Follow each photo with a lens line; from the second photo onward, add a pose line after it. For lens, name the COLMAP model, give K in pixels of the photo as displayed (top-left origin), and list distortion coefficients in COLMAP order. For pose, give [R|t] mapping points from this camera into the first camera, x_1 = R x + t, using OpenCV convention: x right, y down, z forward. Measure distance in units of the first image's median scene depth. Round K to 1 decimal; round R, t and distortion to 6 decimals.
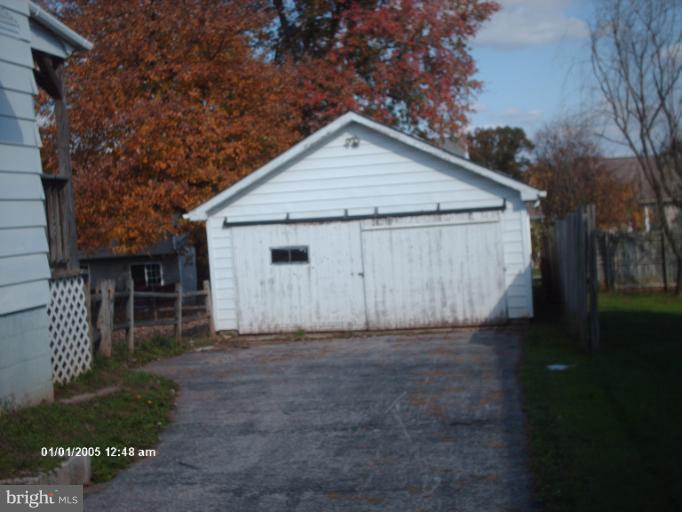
lens RADIAL K [[960.2, 0, 341.0], [0, 960.2, 256.0], [0, 0, 1]] dist [-0.033340, -0.053183]
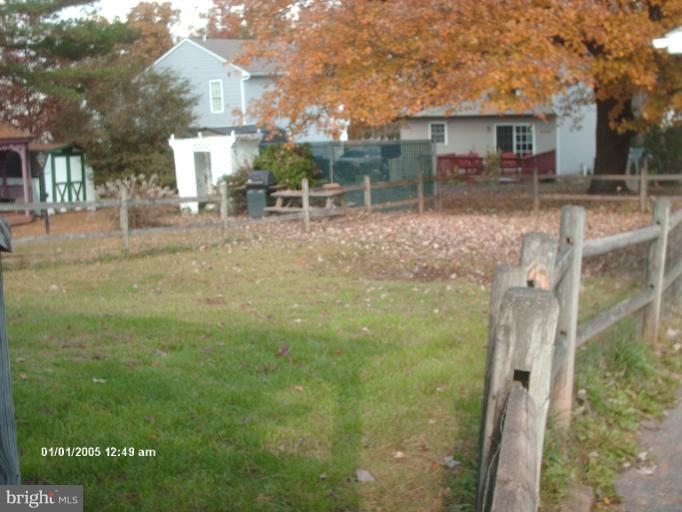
lens RADIAL K [[960.2, 0, 341.0], [0, 960.2, 256.0], [0, 0, 1]] dist [-0.033340, -0.053183]
pose [[0.934140, 0.096460, -0.343625, -0.095178], [-0.044603, 0.986789, 0.155749, -0.002917], [0.354109, -0.130165, 0.926102, 0.346158]]
